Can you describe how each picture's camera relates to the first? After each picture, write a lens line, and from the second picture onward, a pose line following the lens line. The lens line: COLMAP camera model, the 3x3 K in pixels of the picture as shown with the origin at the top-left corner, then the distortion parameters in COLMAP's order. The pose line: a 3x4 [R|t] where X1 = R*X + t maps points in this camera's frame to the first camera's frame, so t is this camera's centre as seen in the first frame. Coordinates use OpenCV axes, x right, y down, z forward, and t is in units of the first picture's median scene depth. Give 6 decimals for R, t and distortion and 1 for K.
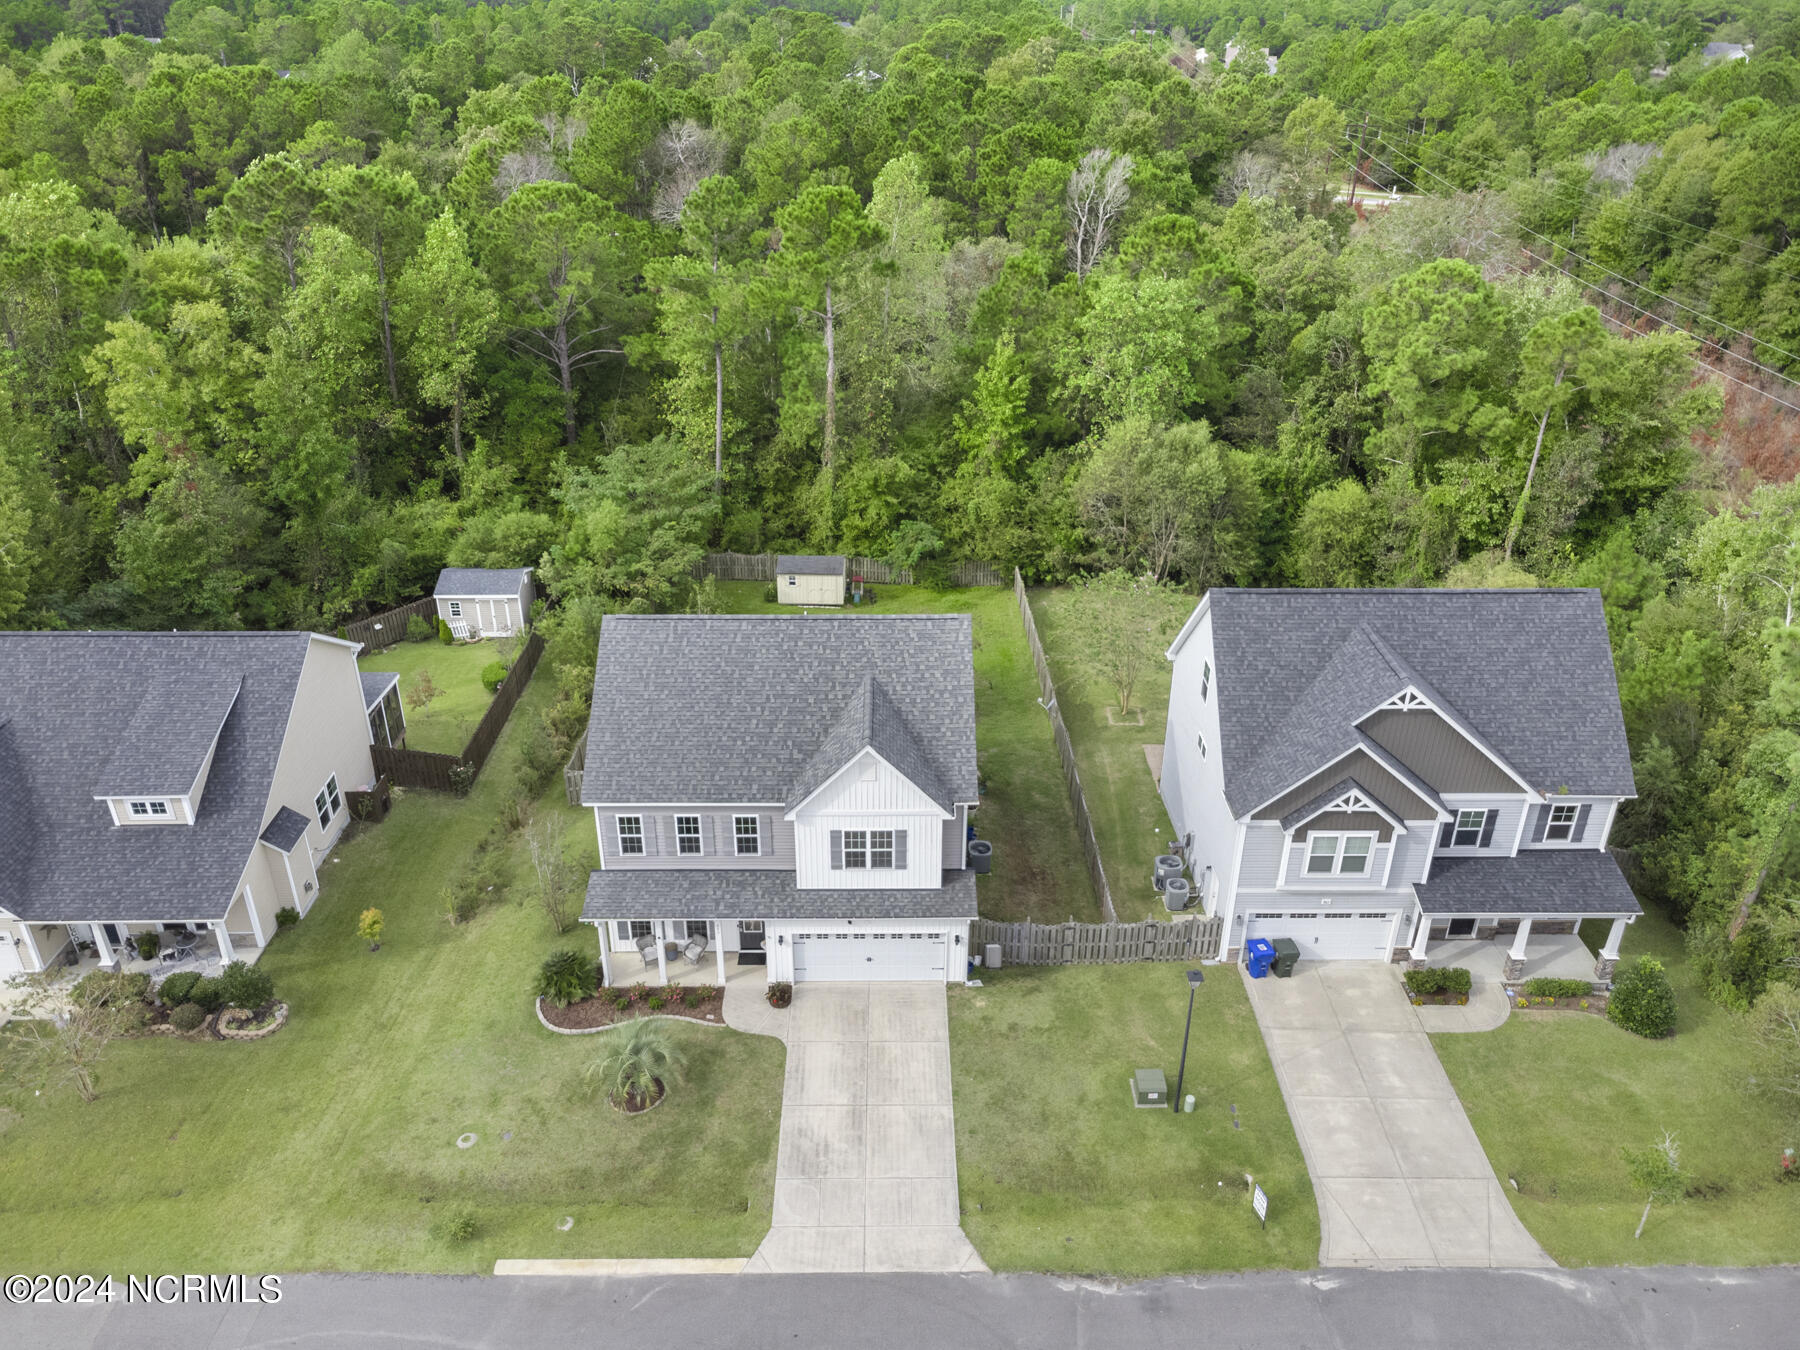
lens RADIAL K [[1303.5, 0, 900.0], [0, 1303.5, 675.0], [0, 0, 1]] dist [0.009230, 0.002727]
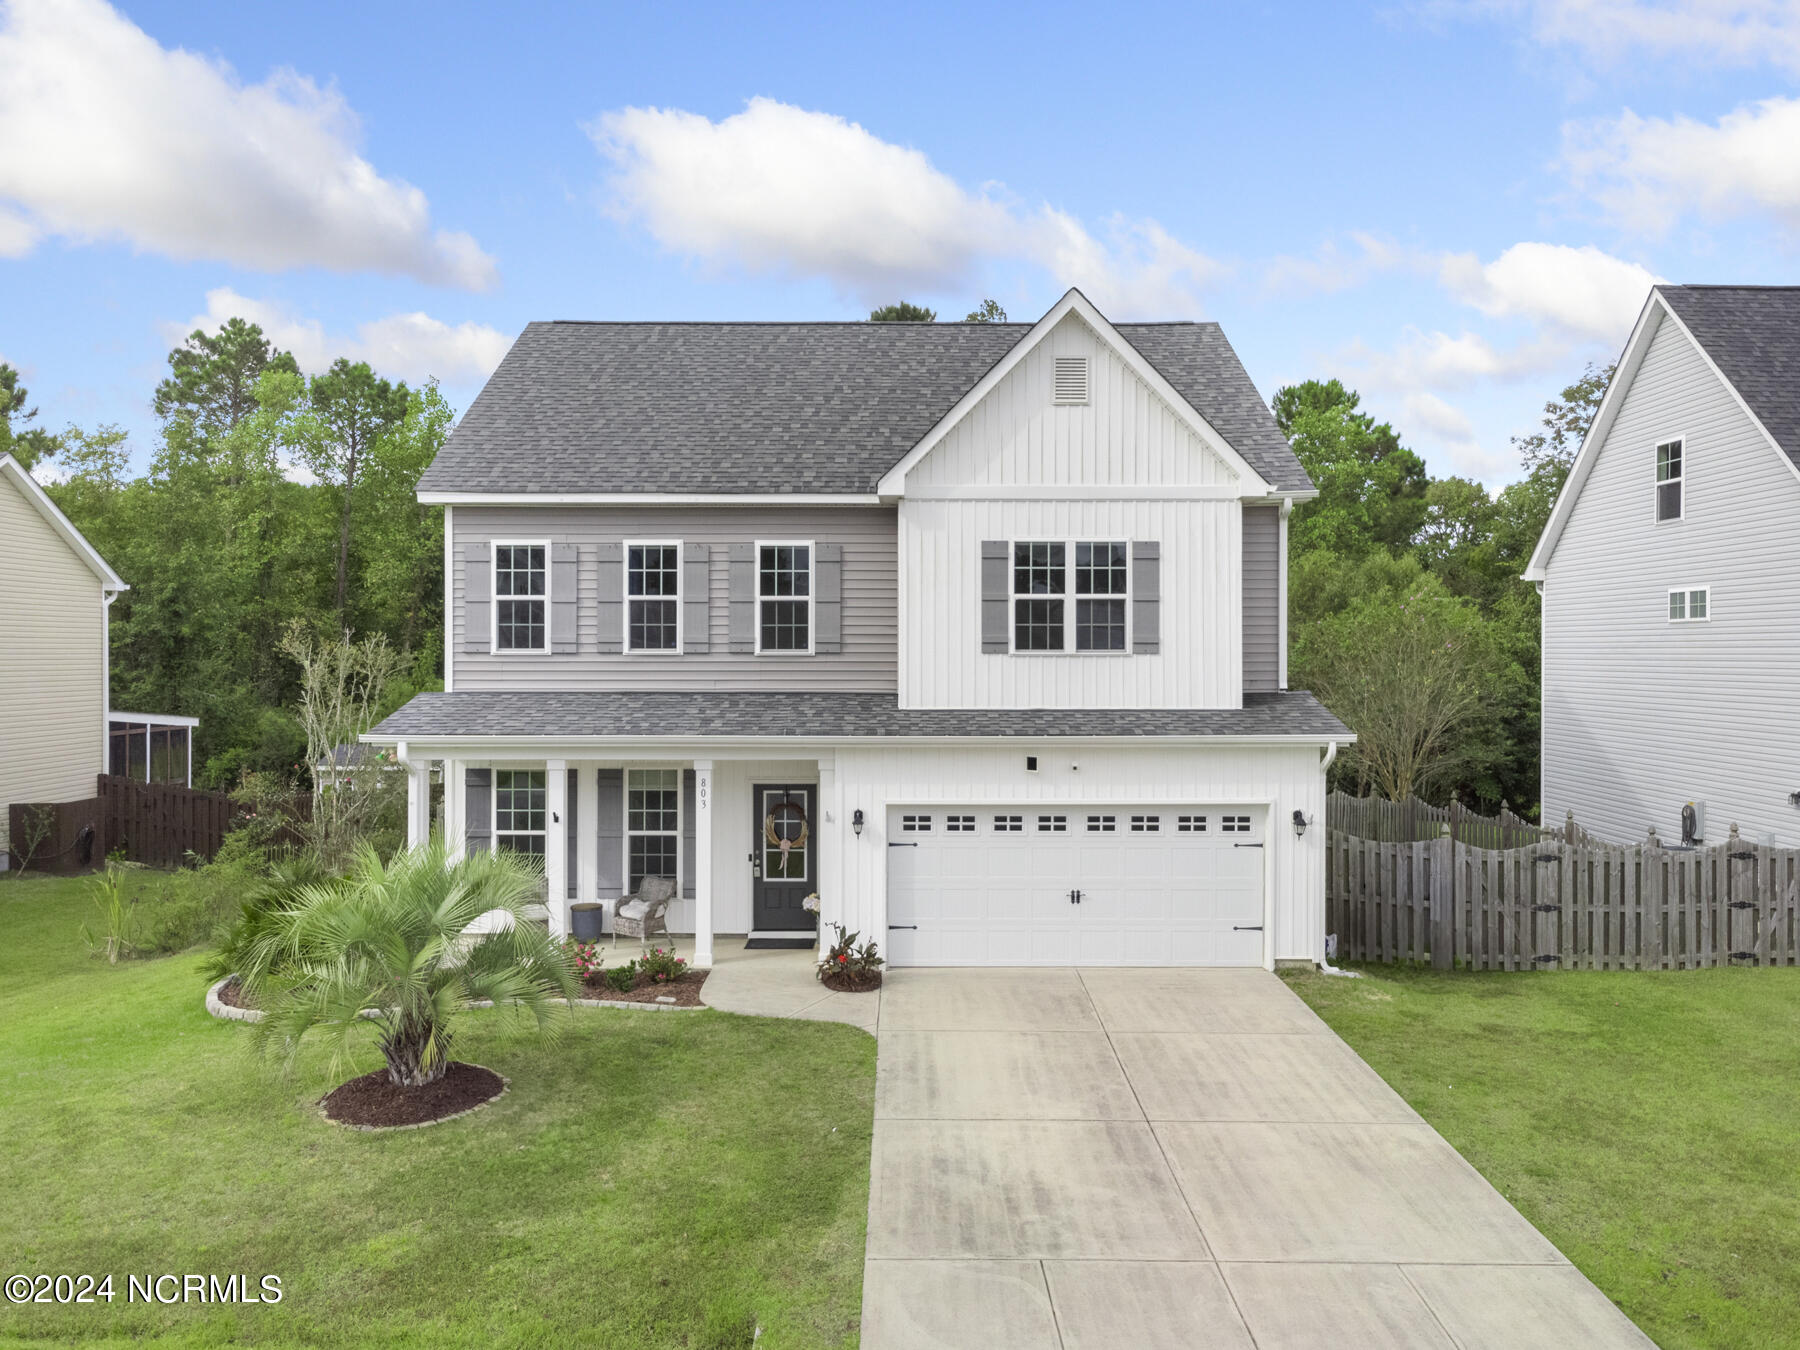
lens RADIAL K [[1303.5, 0, 900.0], [0, 1303.5, 675.0], [0, 0, 1]] dist [0.009230, 0.002727]
pose [[0.999927, -0.003195, -0.011690, -0.074547], [-0.002651, 0.883594, -0.468246, 0.354970], [0.011826, 0.468243, 0.883521, 0.632115]]
